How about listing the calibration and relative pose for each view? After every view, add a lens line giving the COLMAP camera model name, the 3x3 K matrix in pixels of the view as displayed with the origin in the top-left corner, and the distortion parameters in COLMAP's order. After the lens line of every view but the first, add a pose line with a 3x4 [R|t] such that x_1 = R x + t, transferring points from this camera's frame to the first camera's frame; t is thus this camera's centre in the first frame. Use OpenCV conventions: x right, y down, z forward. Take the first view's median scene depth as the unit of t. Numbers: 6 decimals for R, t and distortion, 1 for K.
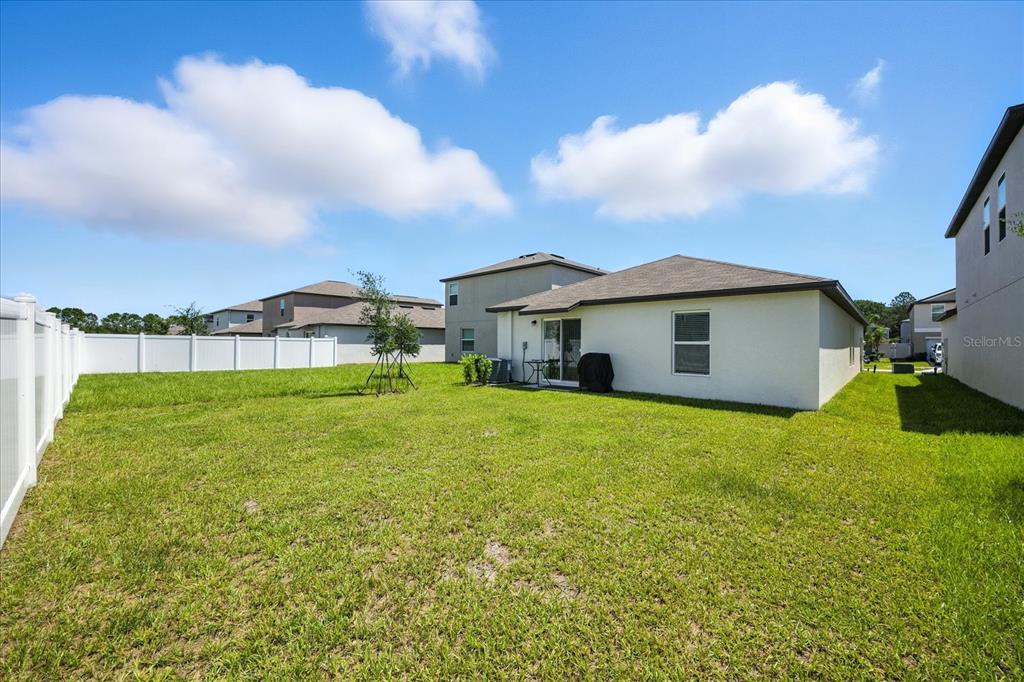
lens RADIAL K [[403.1, 0, 516.0], [0, 403.1, 342.7], [0, 0, 1]] dist [-0.000789, 0.006136]
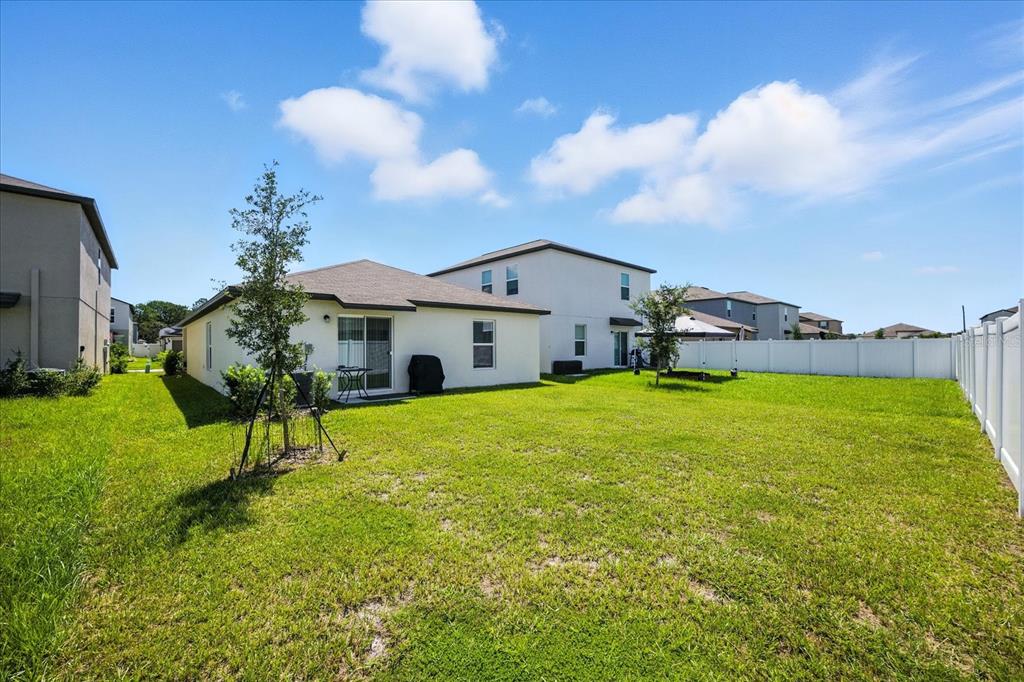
lens RADIAL K [[403.1, 0, 516.0], [0, 403.1, 342.7], [0, 0, 1]] dist [-0.000789, 0.006136]
pose [[0.075087, -0.000487, 0.997177, -0.718054], [0.005358, 0.999986, 0.000084, -0.003743], [-0.997163, 0.005337, 0.075088, 0.648835]]
